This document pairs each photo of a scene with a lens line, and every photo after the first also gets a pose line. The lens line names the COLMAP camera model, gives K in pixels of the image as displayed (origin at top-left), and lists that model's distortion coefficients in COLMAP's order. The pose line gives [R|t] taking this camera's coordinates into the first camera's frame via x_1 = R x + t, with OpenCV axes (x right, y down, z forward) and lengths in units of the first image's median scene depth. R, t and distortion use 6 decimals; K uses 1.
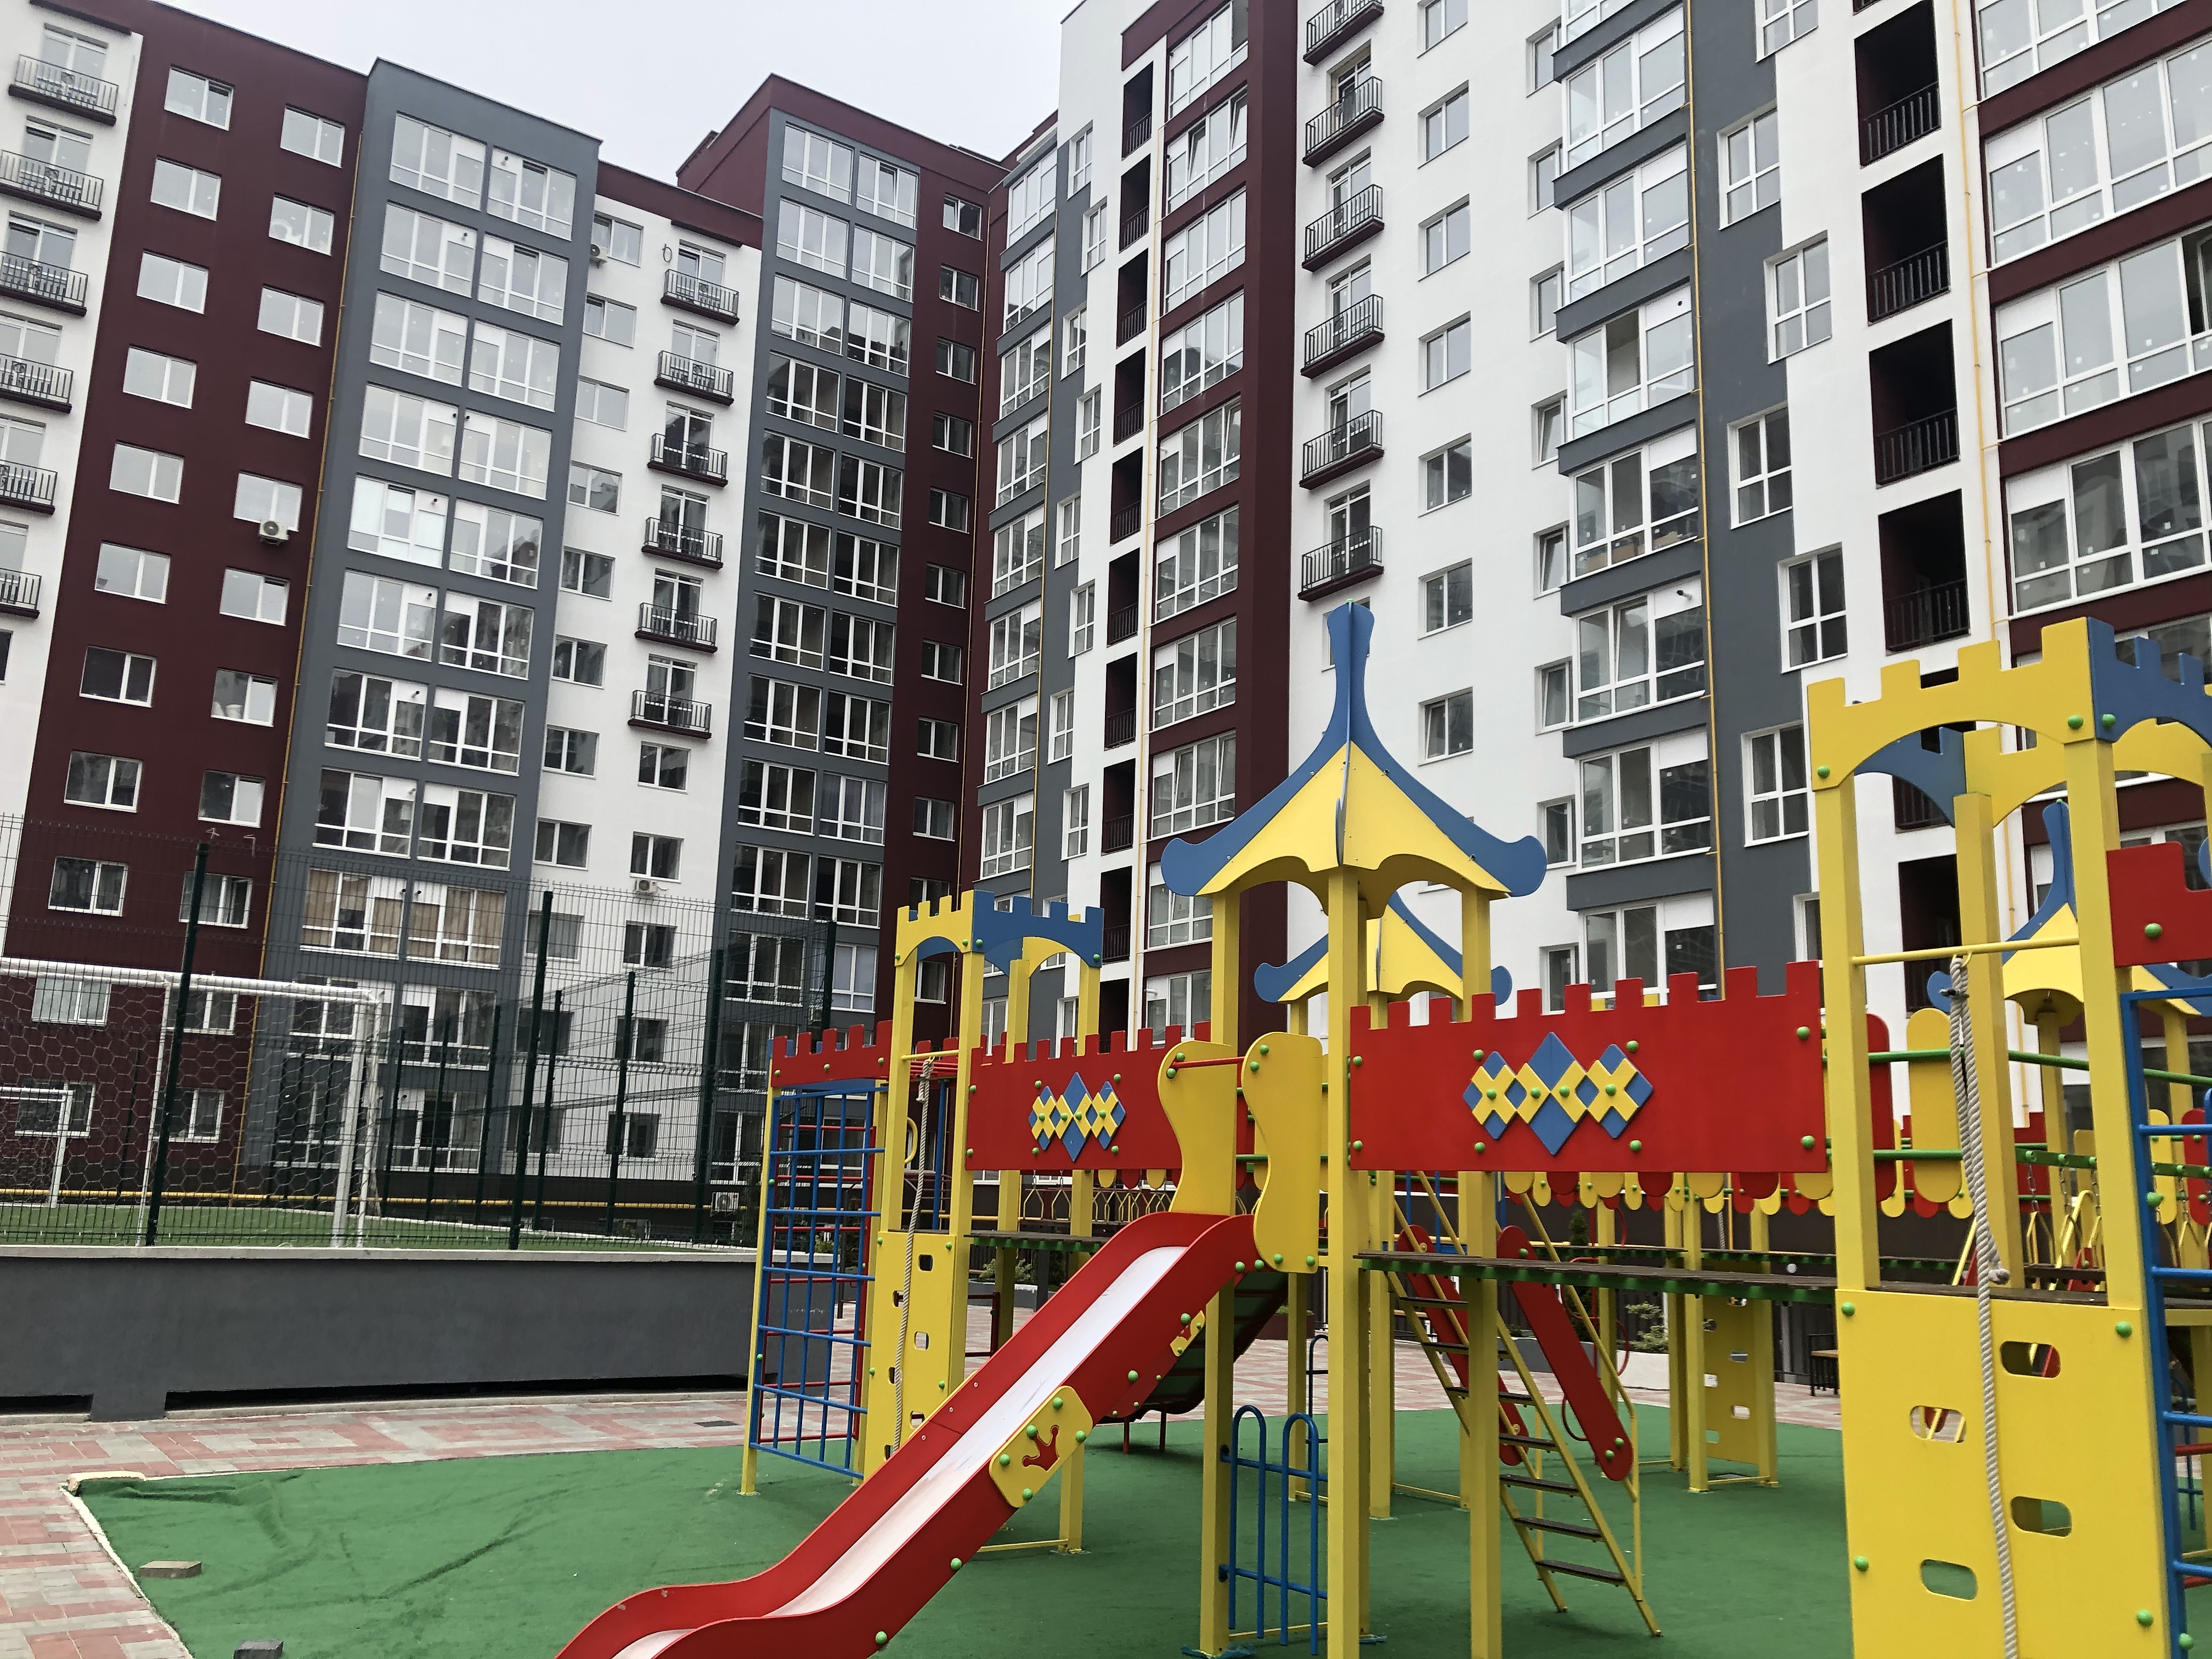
lens RADIAL K [[1829.5, 0, 1112.1], [0, 1829.5, 849.4], [0, 0, 1]] dist [0.046326, -0.035380]
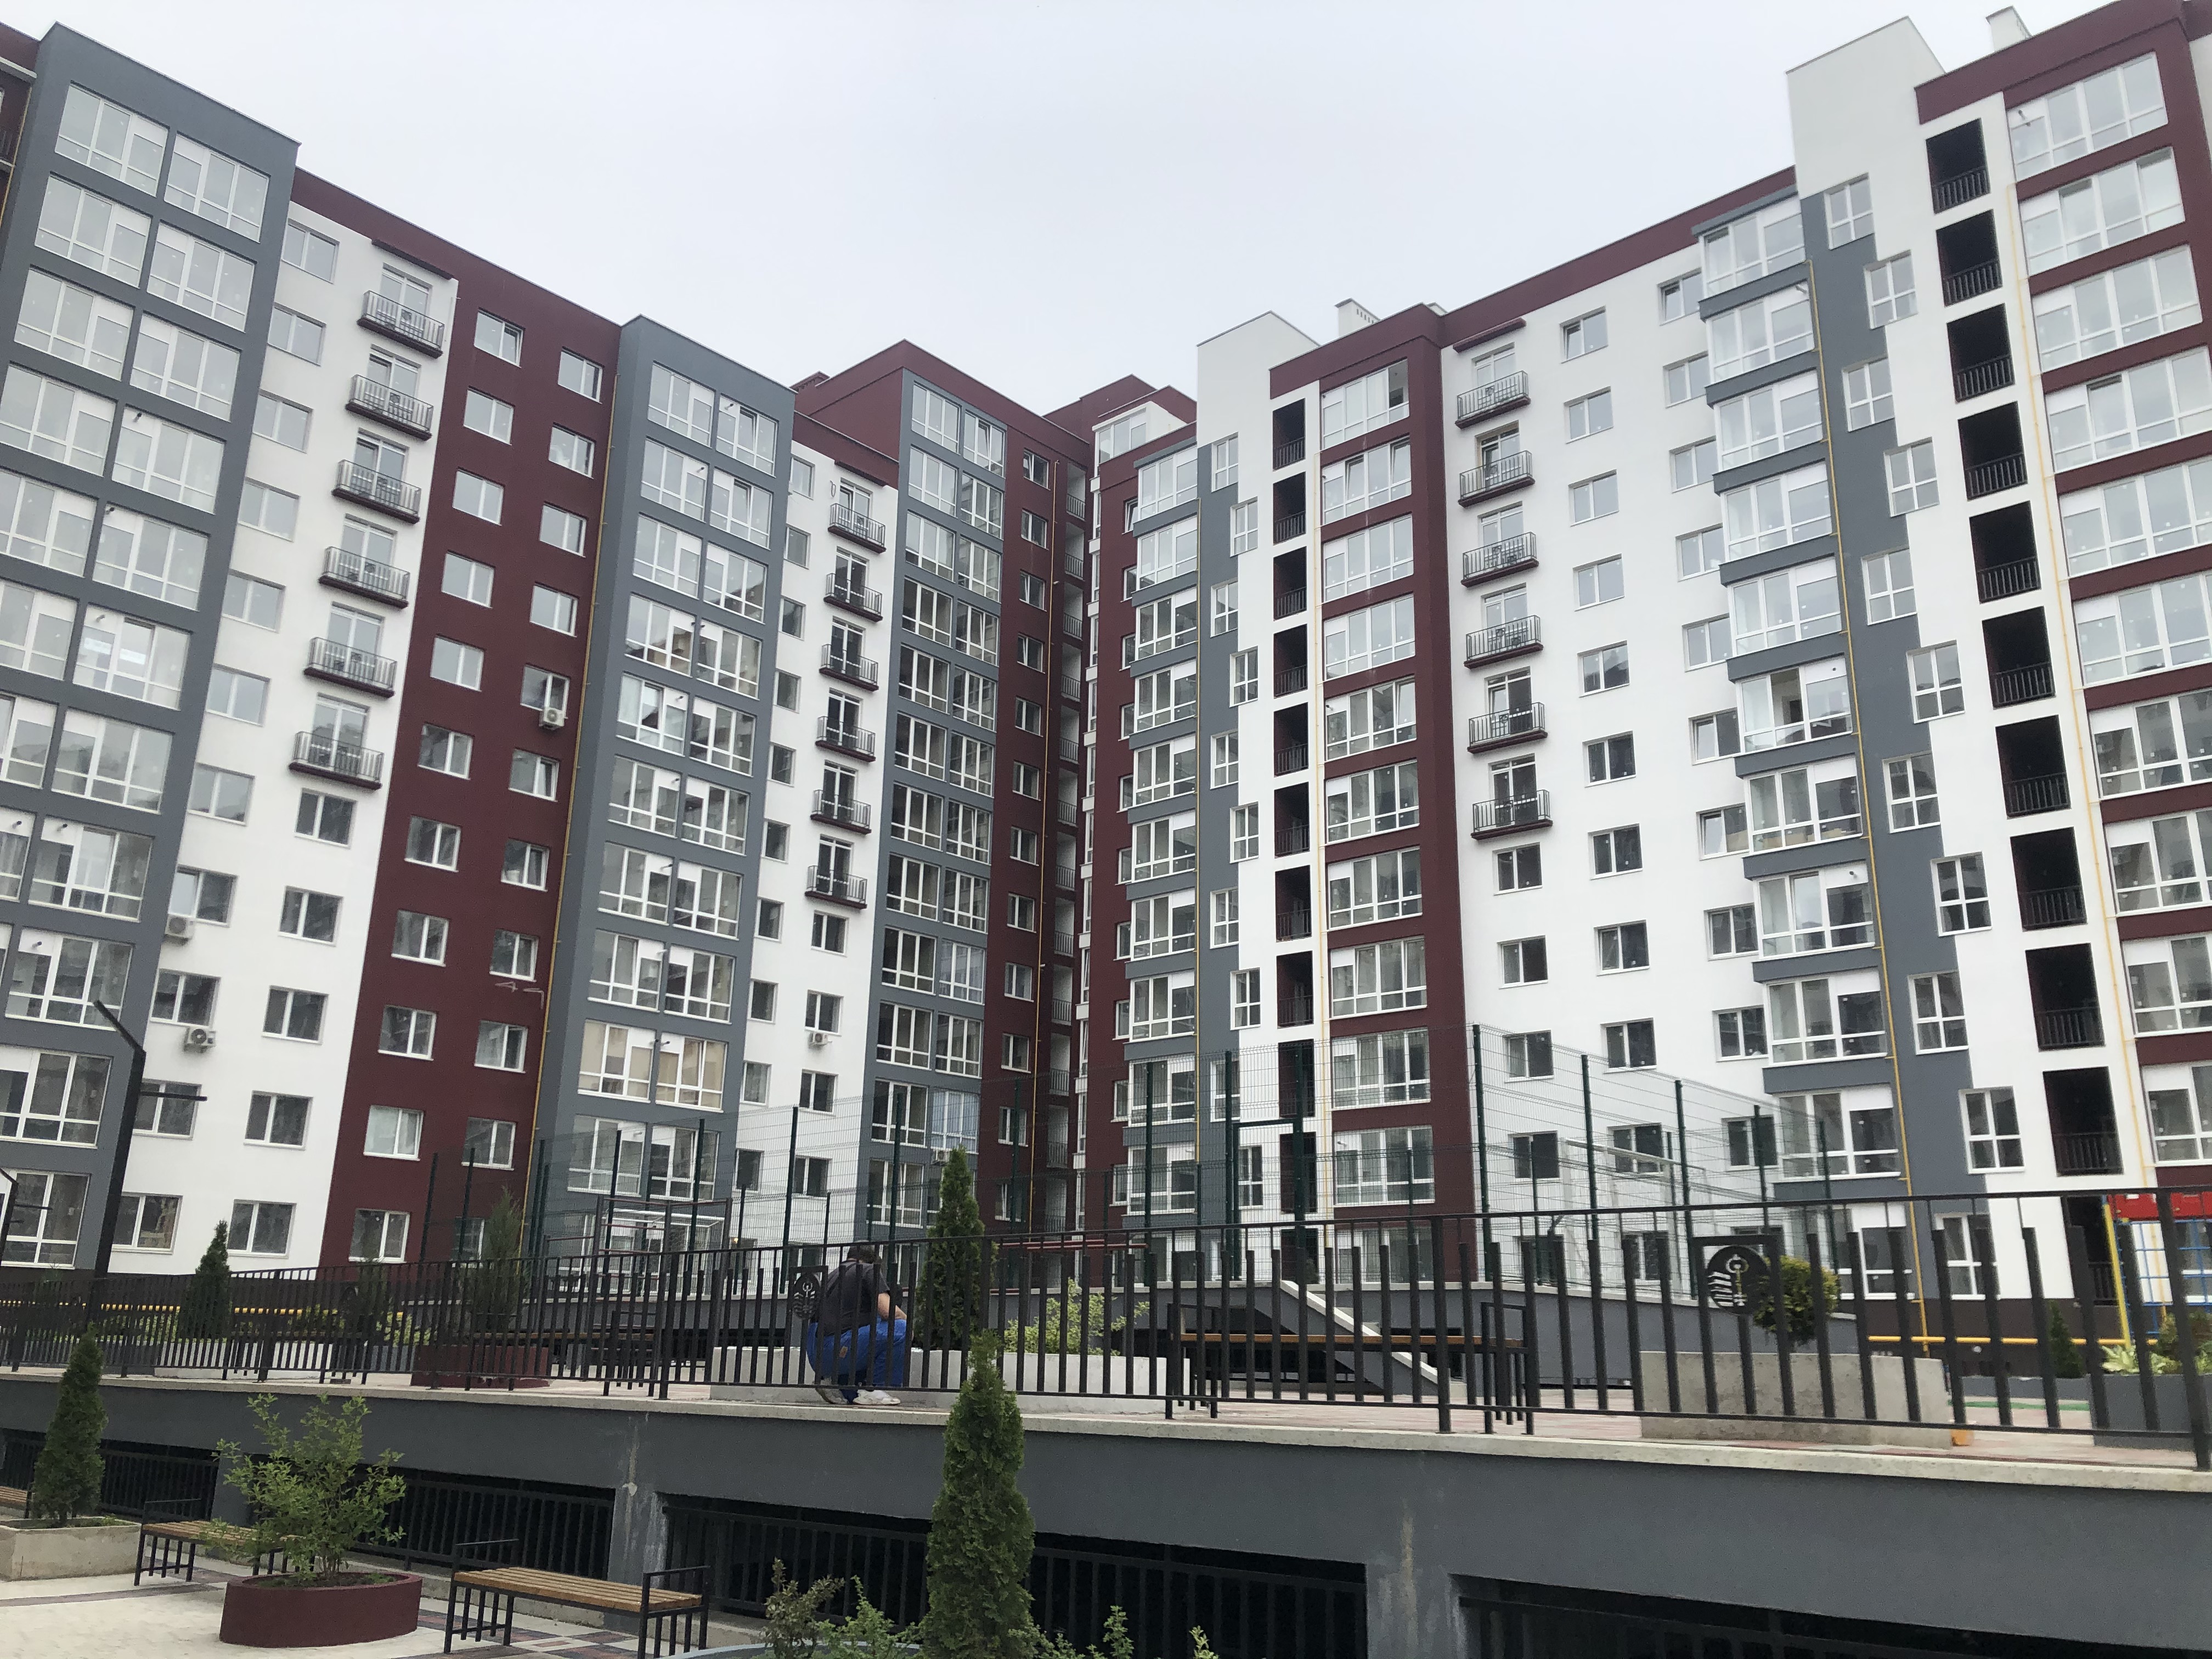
lens RADIAL K [[1829.5, 0, 1093.0], [0, 1829.5, 816.4], [0, 0, 1]] dist [0.046326, -0.035380]
pose [[0.969966, 0.052801, 0.237441, -0.395267], [-0.032573, 0.995559, -0.088322, -0.023843], [-0.241050, 0.077935, 0.967378, -0.164064]]
